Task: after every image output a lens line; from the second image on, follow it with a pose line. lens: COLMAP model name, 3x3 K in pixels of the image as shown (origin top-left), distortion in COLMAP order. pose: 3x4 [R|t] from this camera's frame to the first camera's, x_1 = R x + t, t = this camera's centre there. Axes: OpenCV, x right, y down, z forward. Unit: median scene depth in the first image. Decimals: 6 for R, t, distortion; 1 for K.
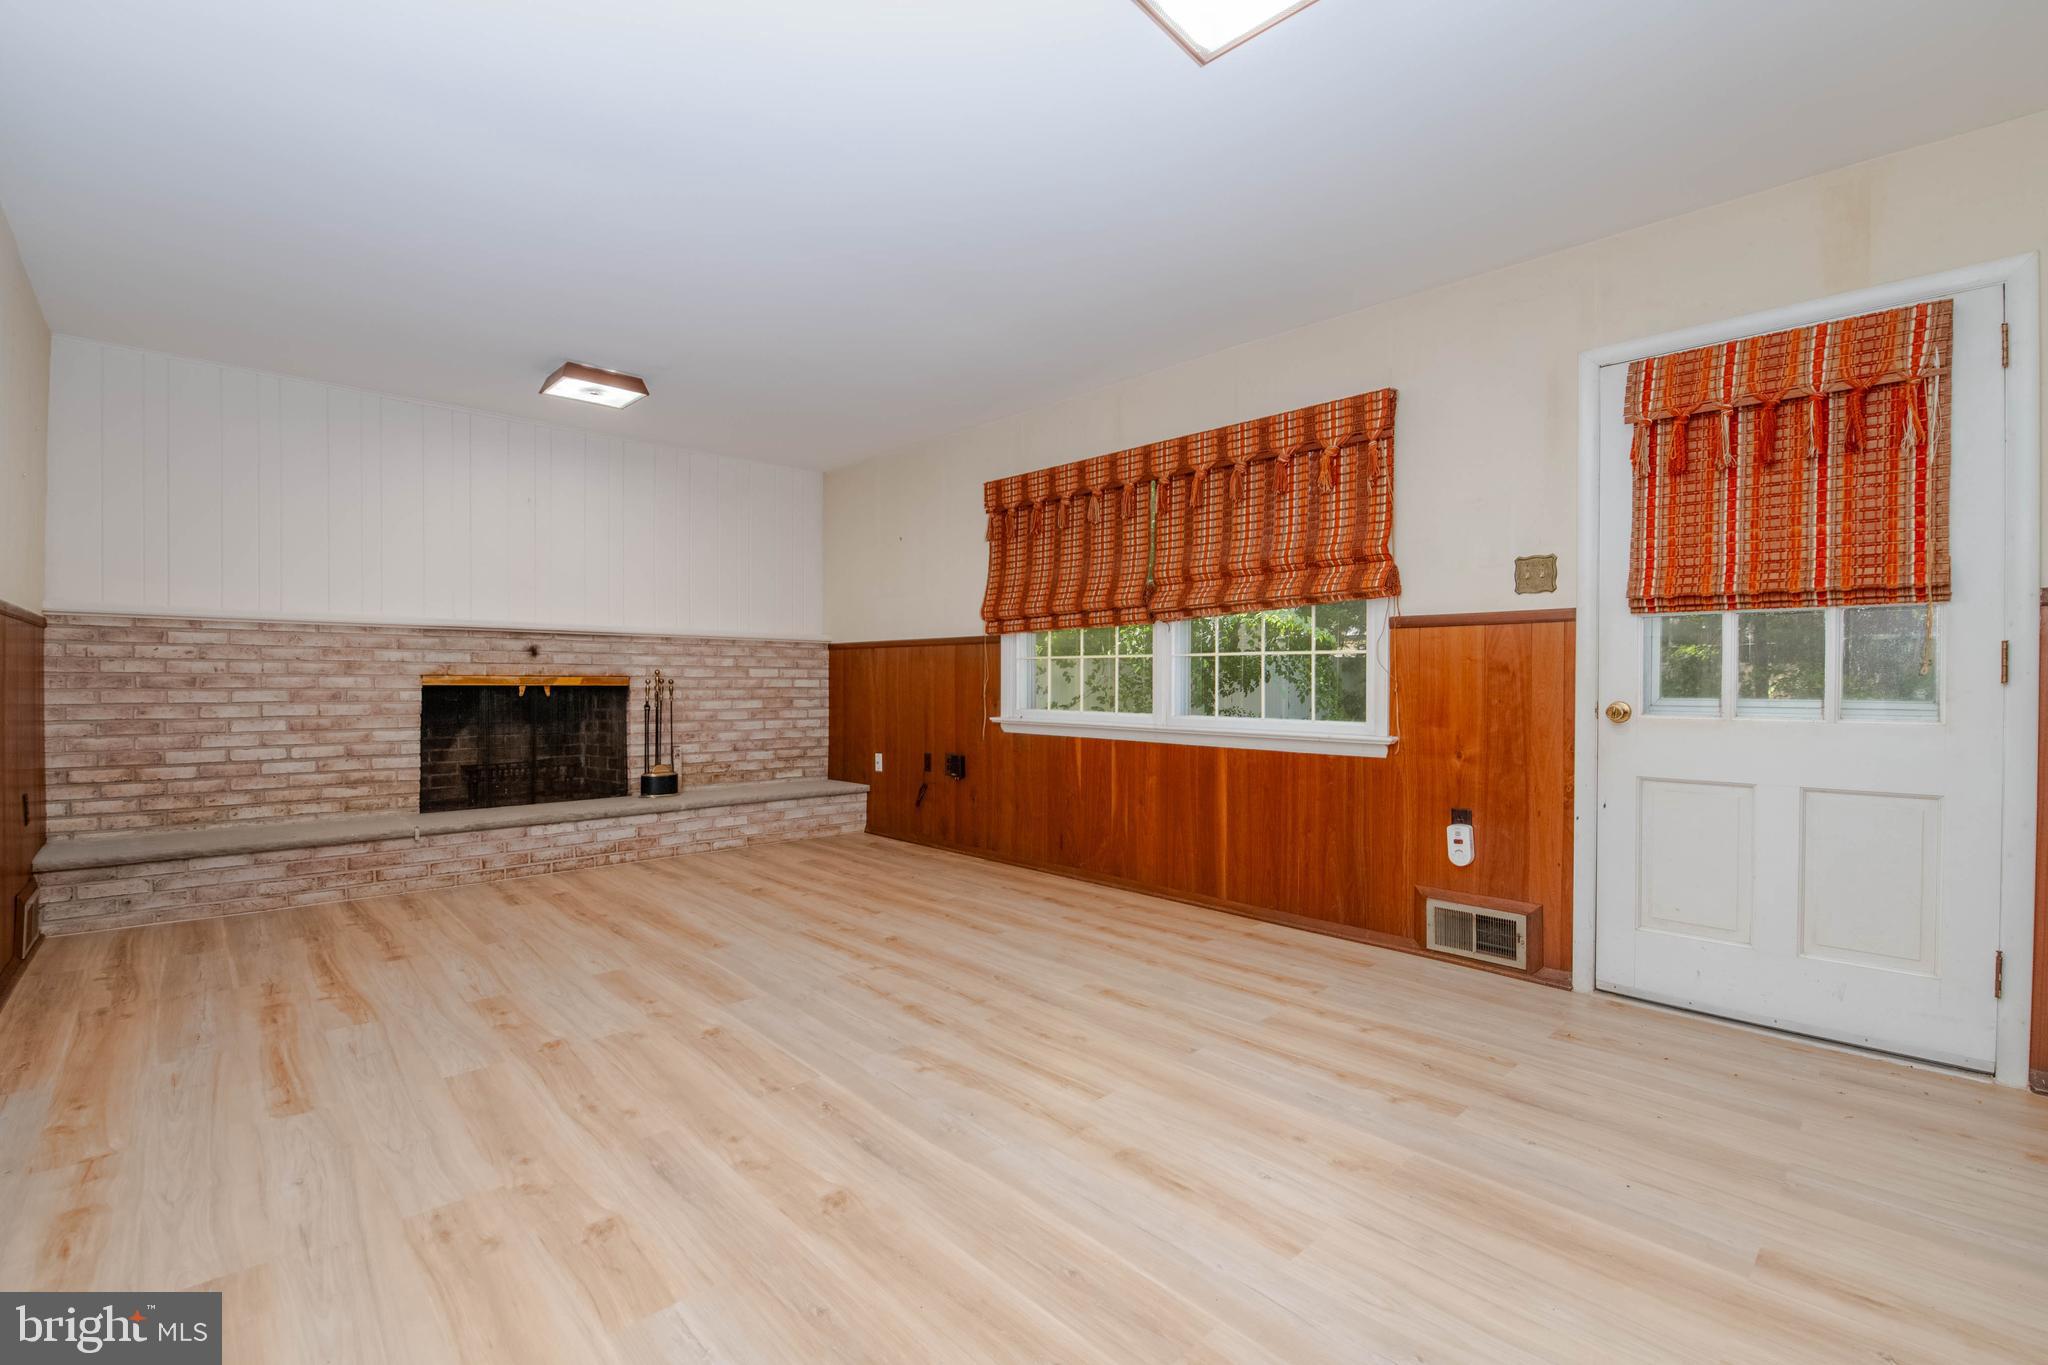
lens RADIAL K [[880.3, 0, 1023.6], [0, 880.3, 691.2], [0, 0, 1]] dist [-0.017004, -0.001108]
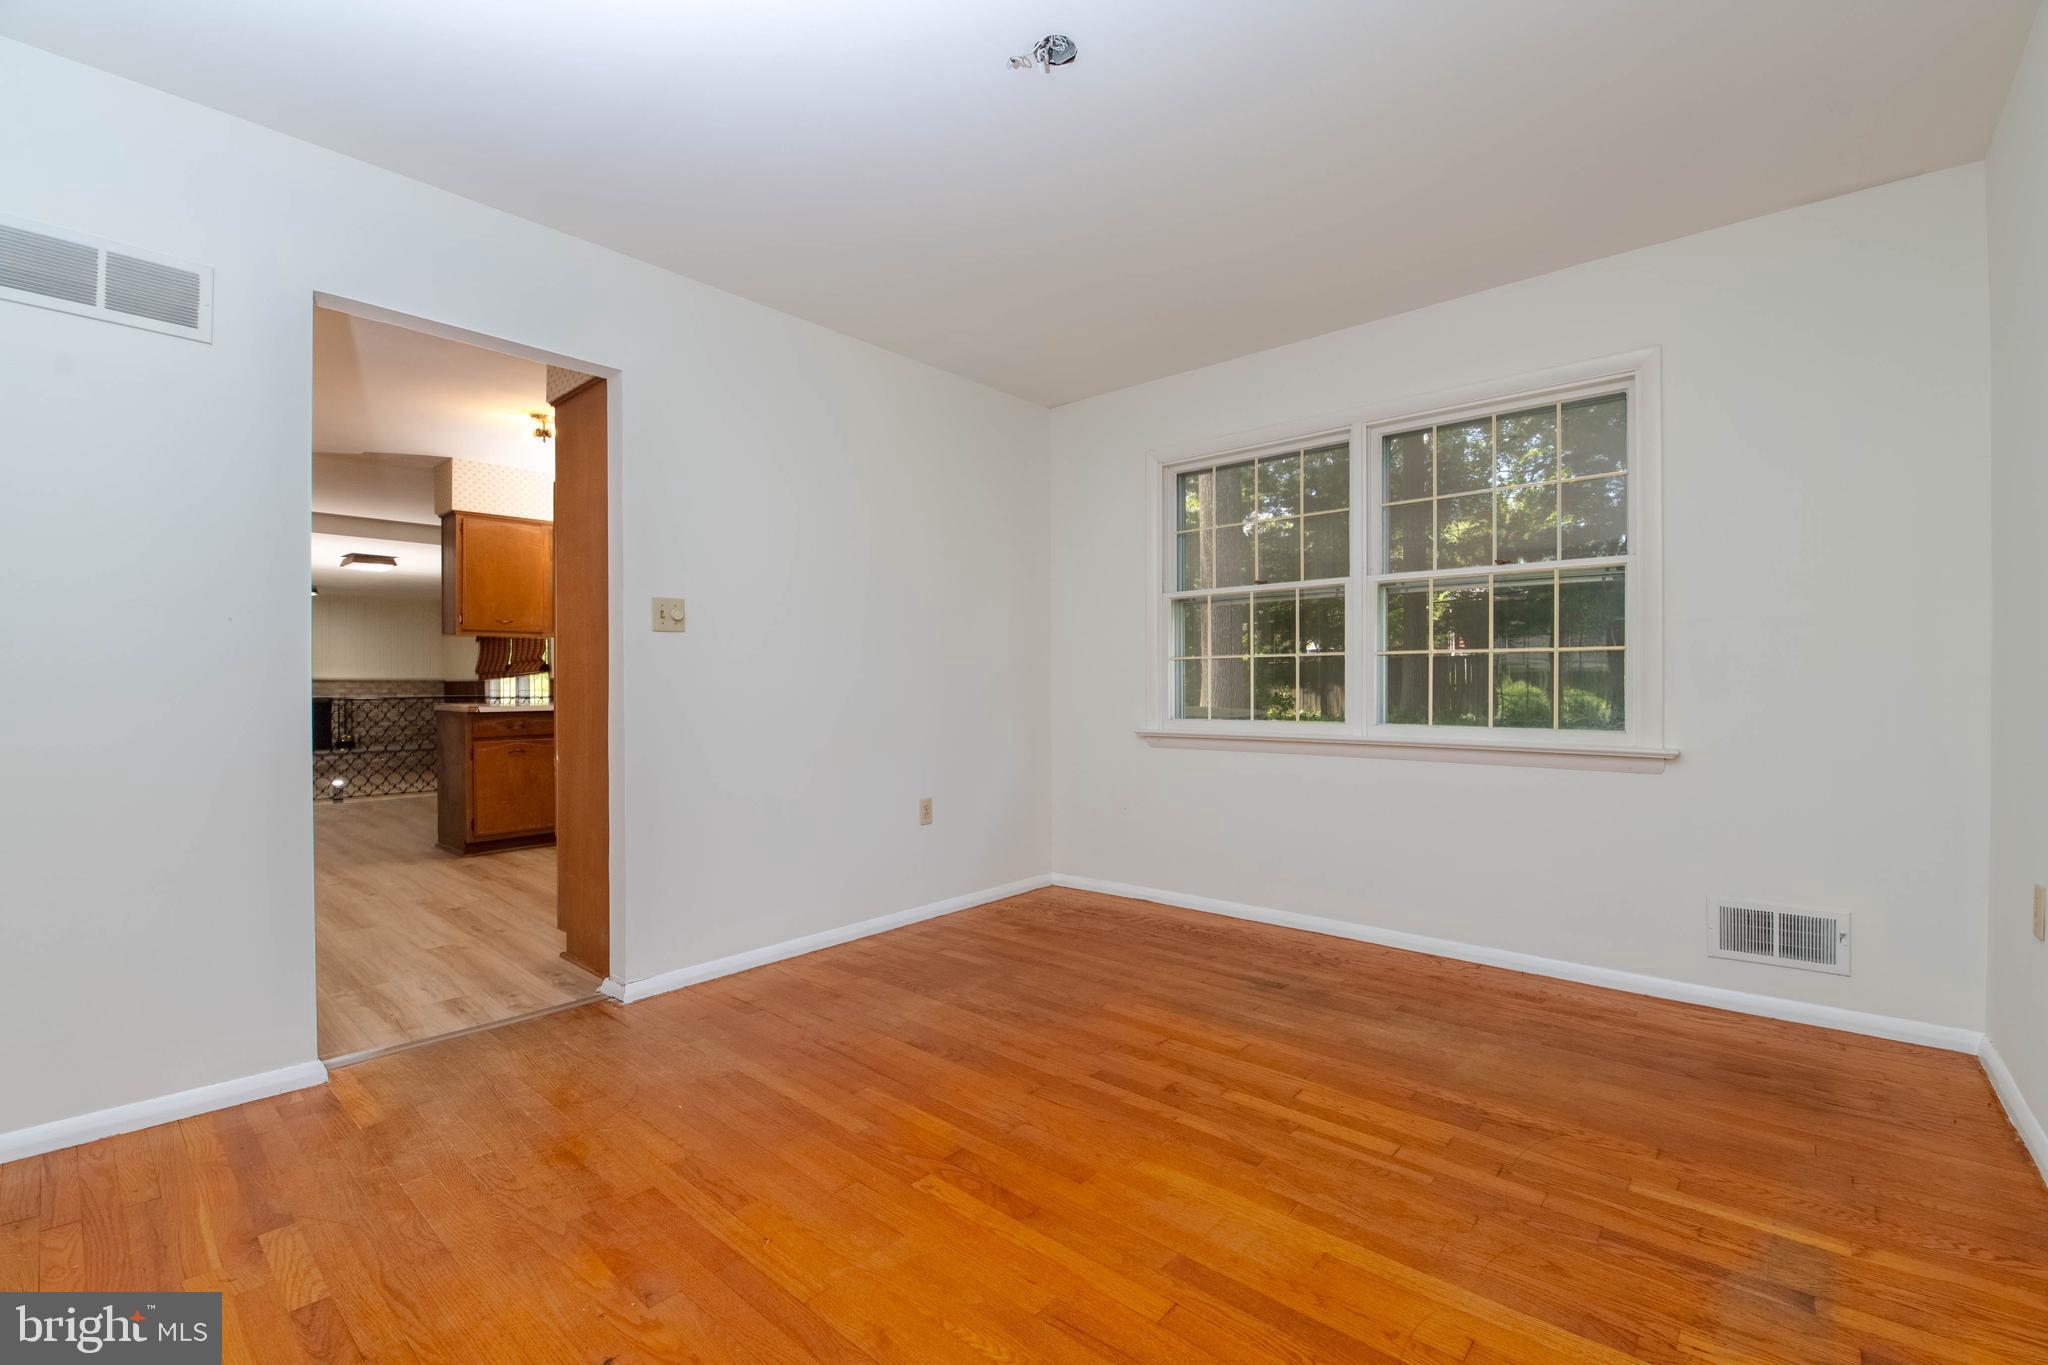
lens RADIAL K [[880.3, 0, 1039.0], [0, 880.3, 691.1], [0, 0, 1]] dist [-0.017004, -0.001108]
pose [[0.997640, -0.007681, 0.068237, 1.348521], [0.007967, 0.999961, -0.003912, -0.011401], [-0.068205, 0.004447, 0.997661, -1.523246]]
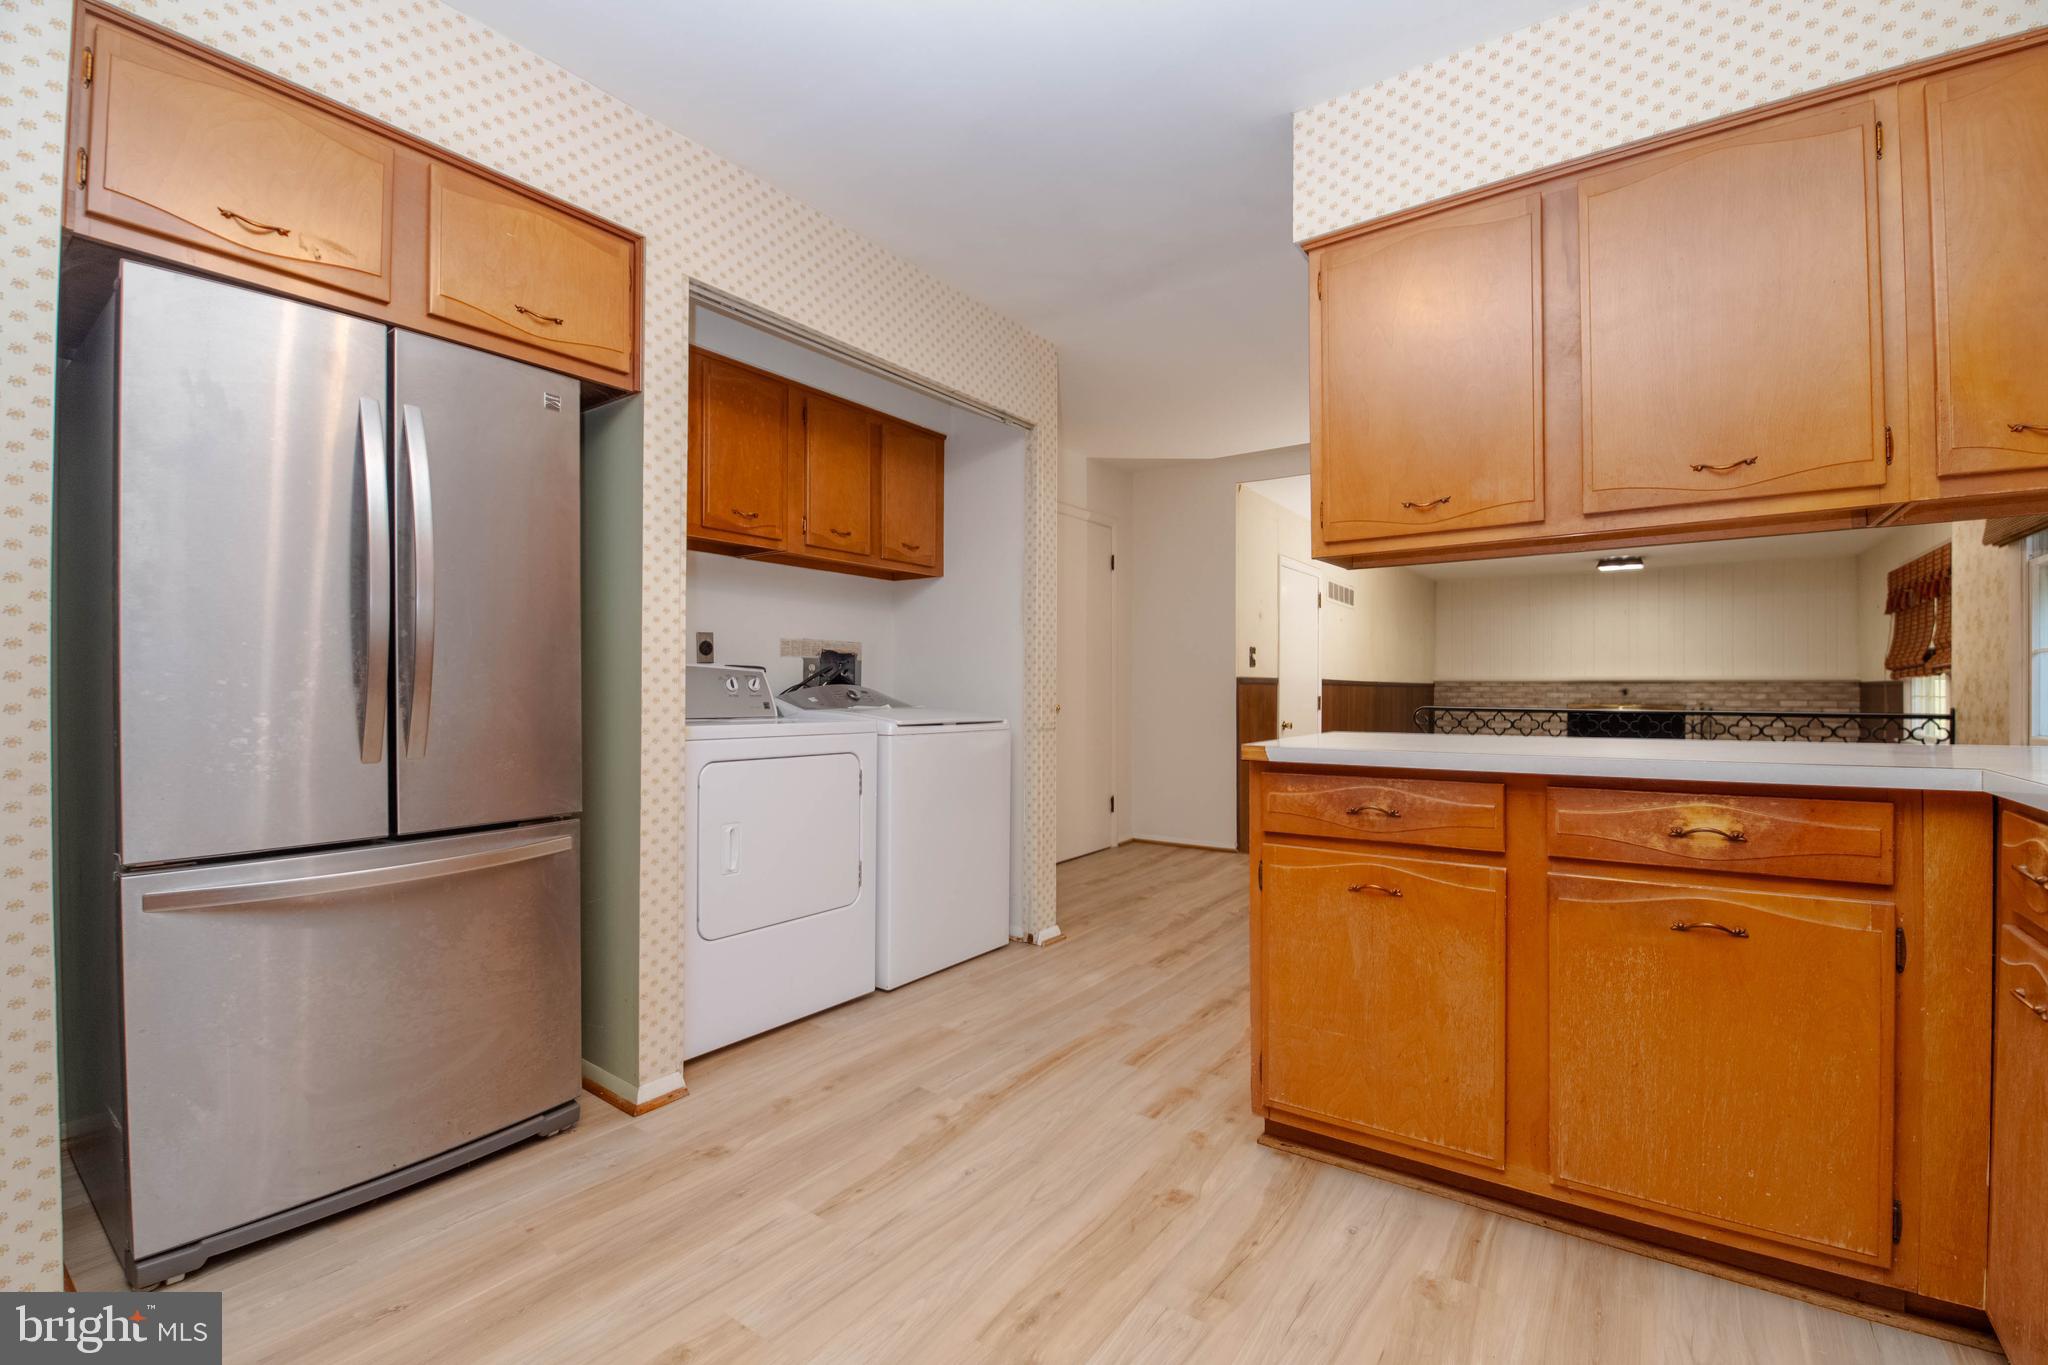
lens RADIAL K [[880.3, 0, 1024.3], [0, 880.3, 682.4], [0, 0, 1]] dist [-0.017004, -0.001108]
pose [[0.161505, -0.010930, -0.986811, 1.102264], [-0.014233, 0.999809, -0.013404, -0.021753], [0.986769, 0.016211, 0.161319, -0.596411]]
